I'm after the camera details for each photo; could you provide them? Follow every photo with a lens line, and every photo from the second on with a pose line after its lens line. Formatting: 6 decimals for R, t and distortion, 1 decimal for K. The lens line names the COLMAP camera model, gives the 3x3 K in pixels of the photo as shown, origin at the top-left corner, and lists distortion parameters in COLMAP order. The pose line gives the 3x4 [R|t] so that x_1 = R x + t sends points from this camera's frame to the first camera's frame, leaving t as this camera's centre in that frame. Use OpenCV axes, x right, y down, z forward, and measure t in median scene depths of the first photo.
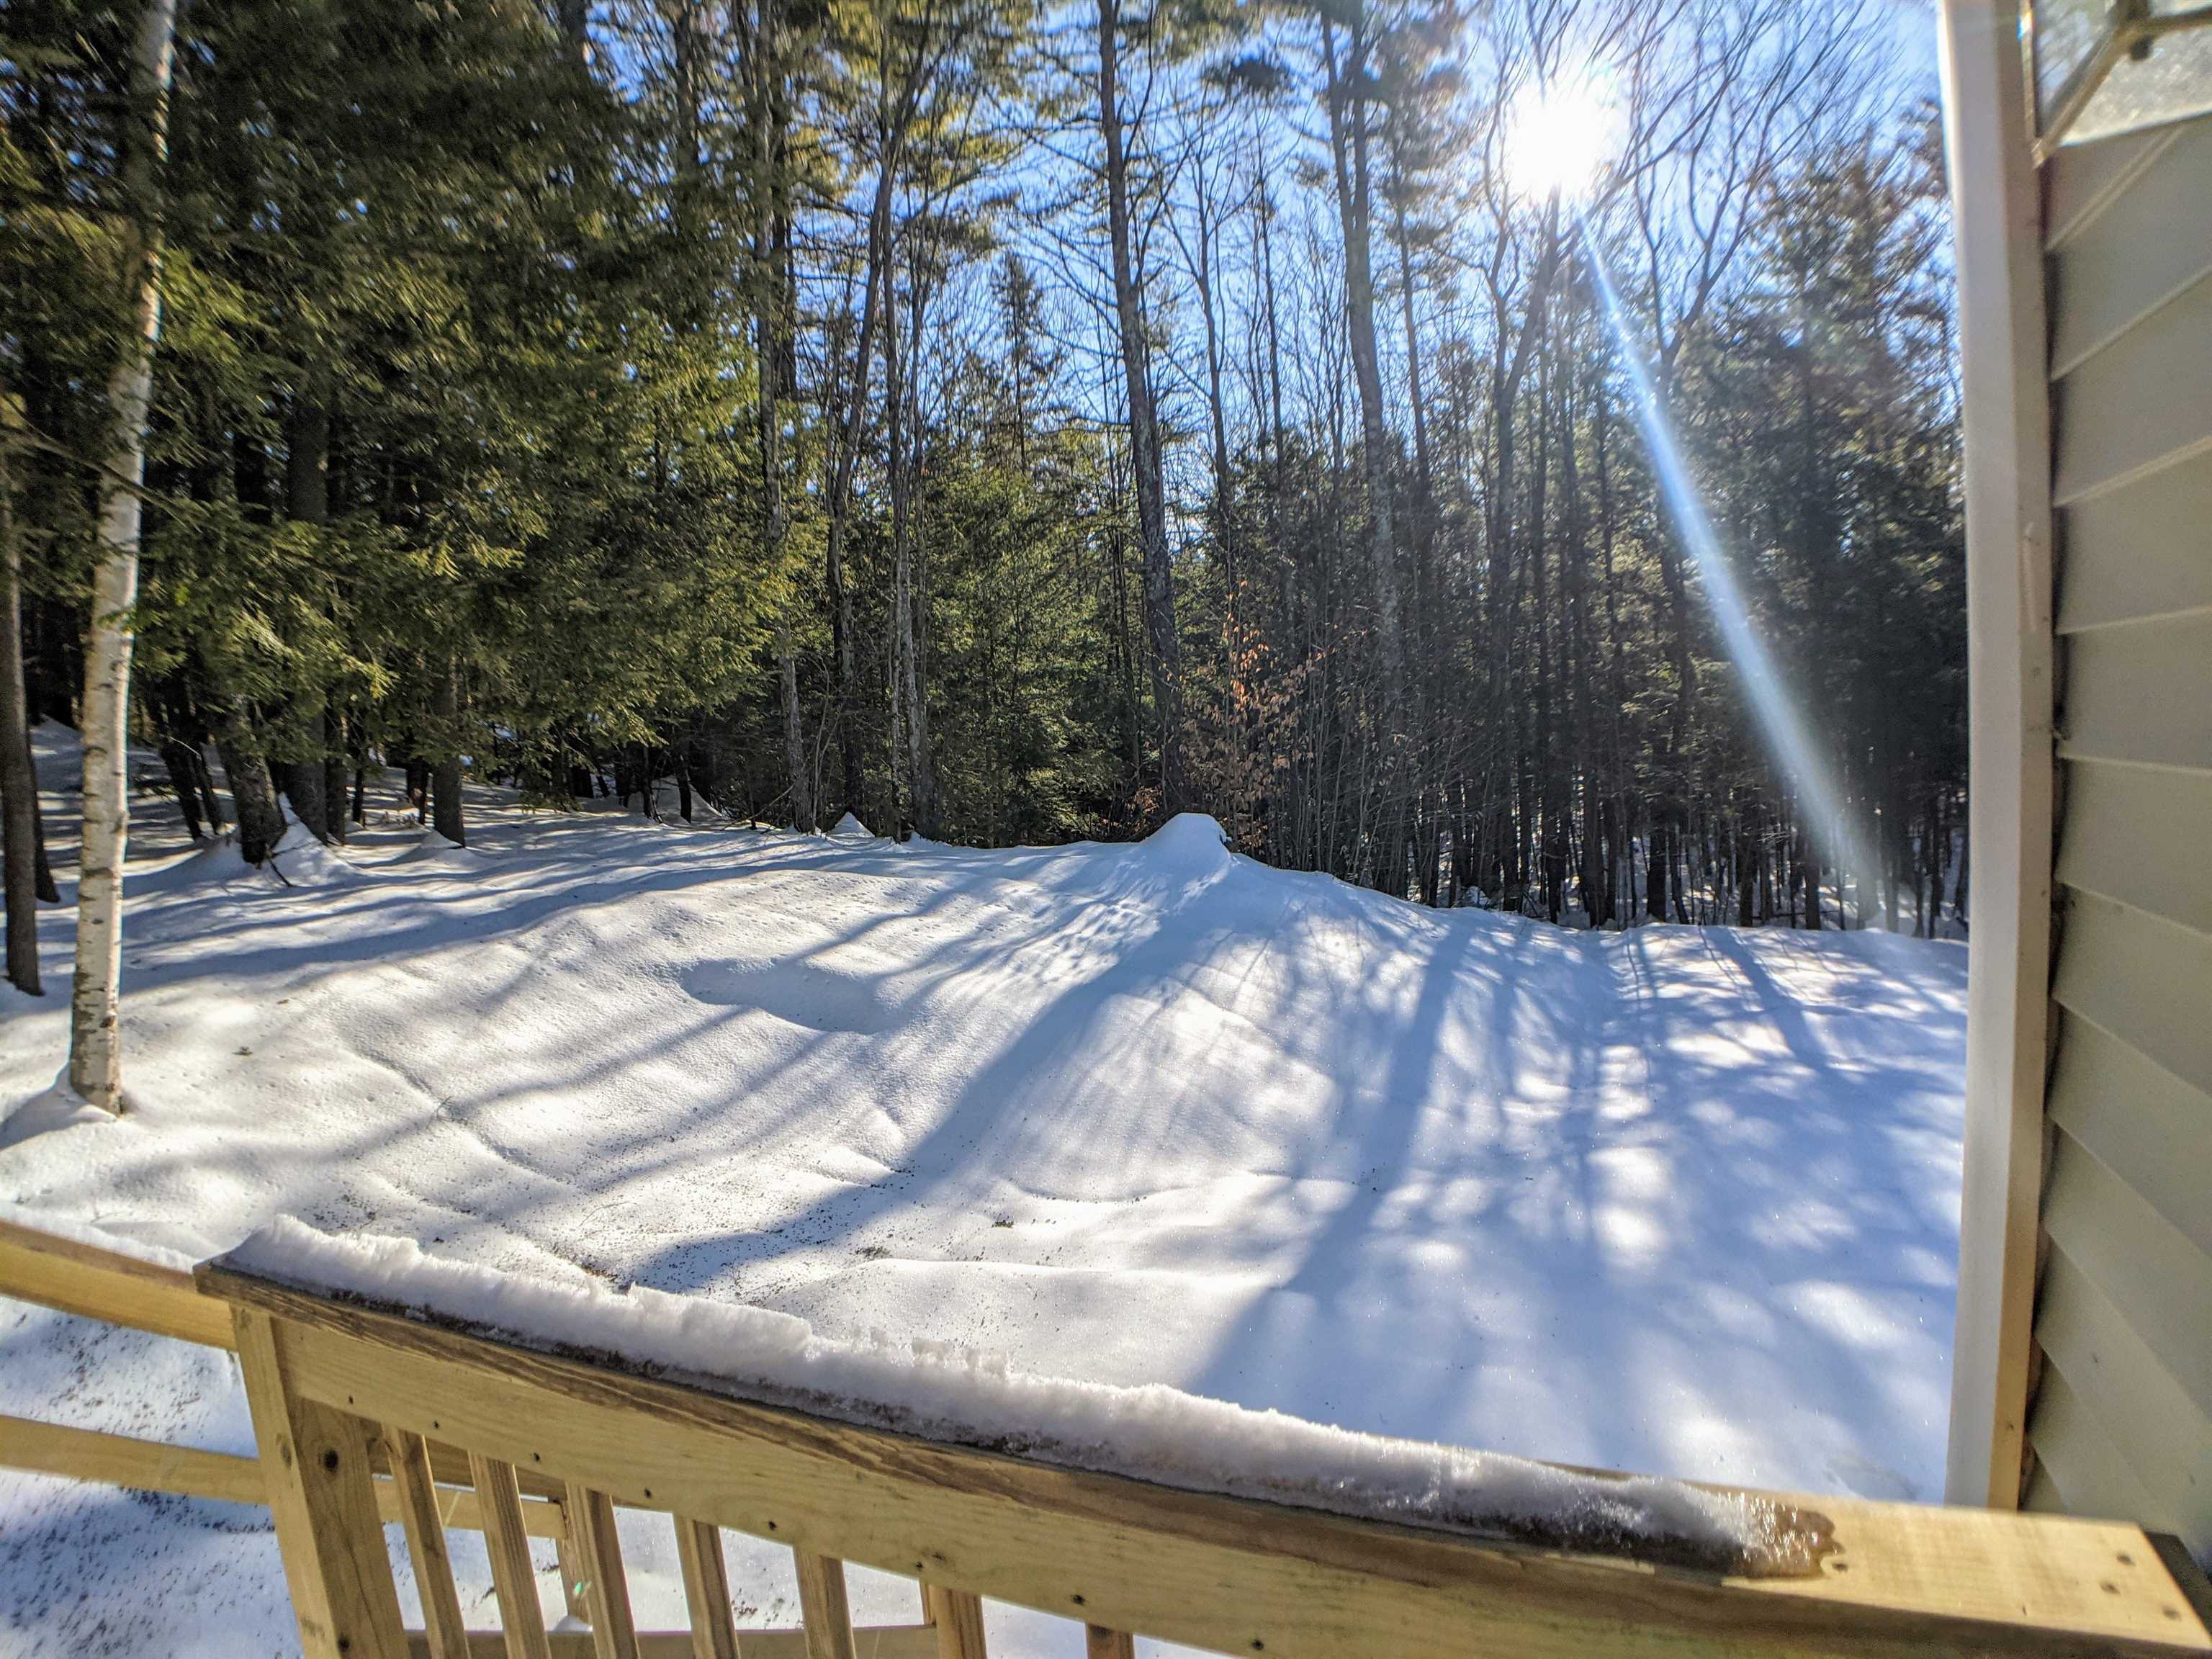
lens RADIAL K [[1250.2, 0, 1073.2], [0, 1250.2, 871.3], [0, 0, 1]] dist [-0.084469, 0.004001]
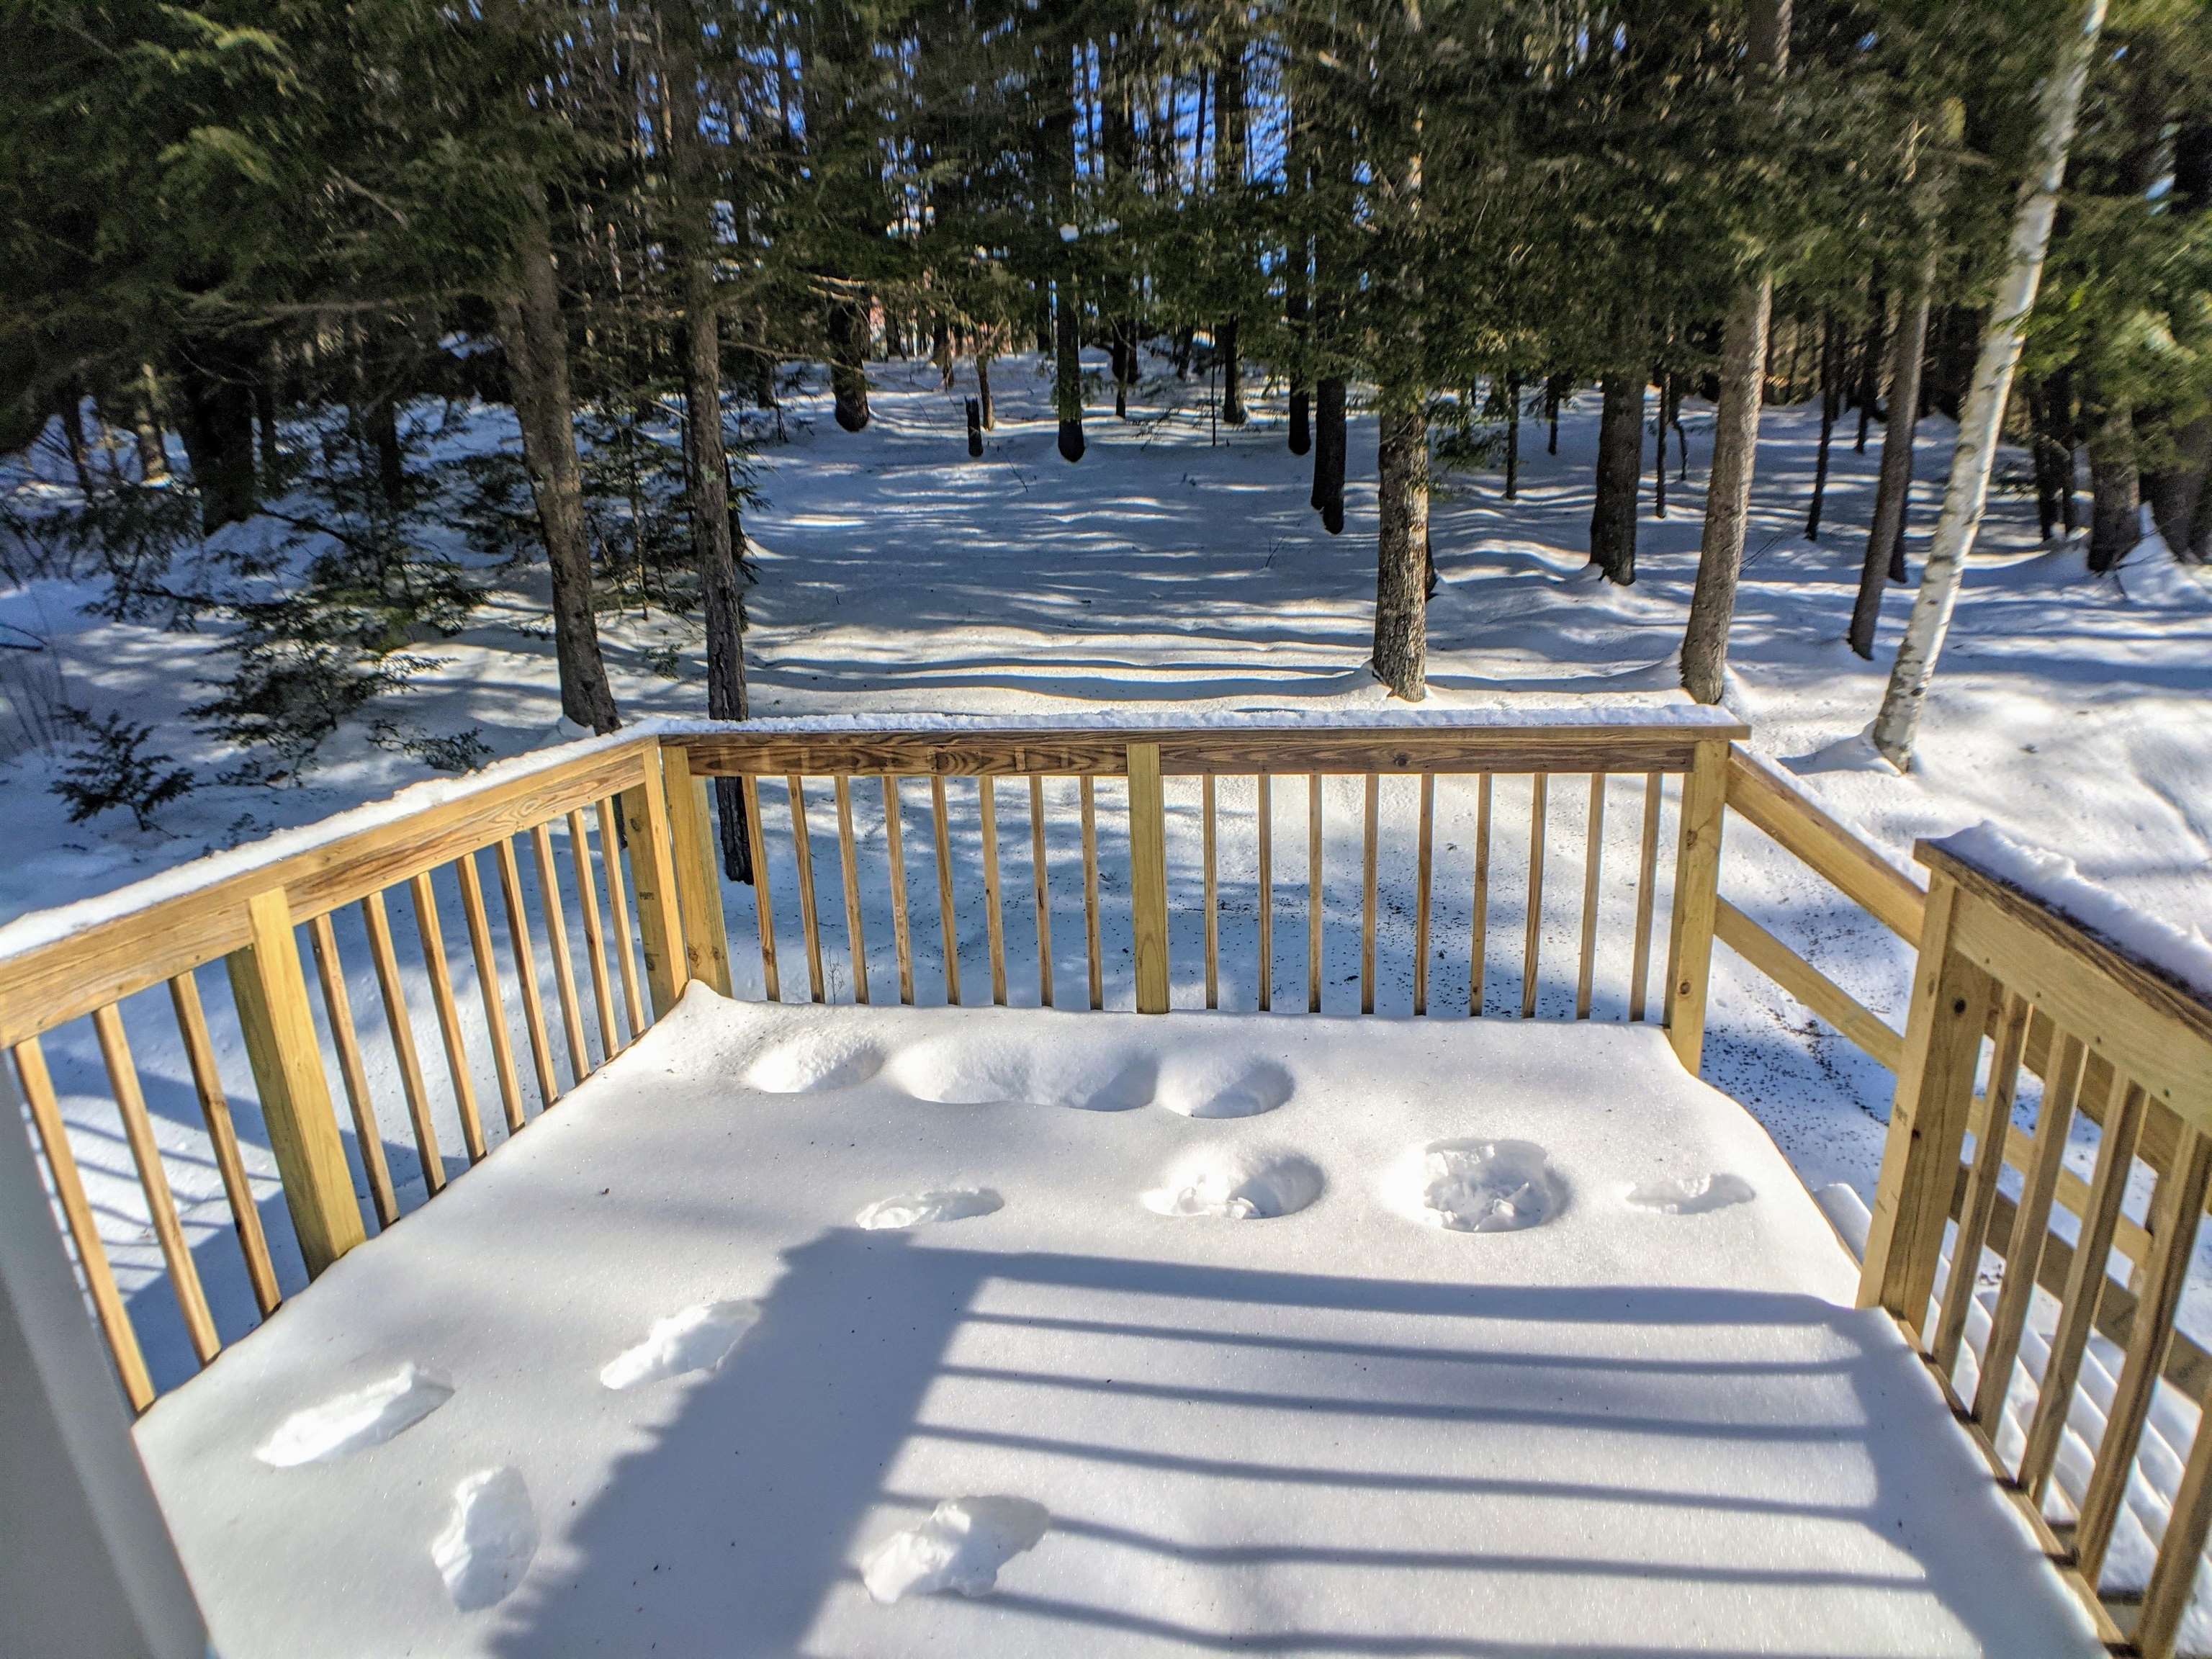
lens RADIAL K [[1250.2, 0, 1073.2], [0, 1250.2, 871.3], [0, 0, 1]] dist [-0.084469, 0.004001]
pose [[0.253238, 0.316871, -0.914037, 0.076227], [-0.082012, 0.948465, 0.306085, 0.003585], [0.963921, -0.002550, 0.266175, -0.083127]]
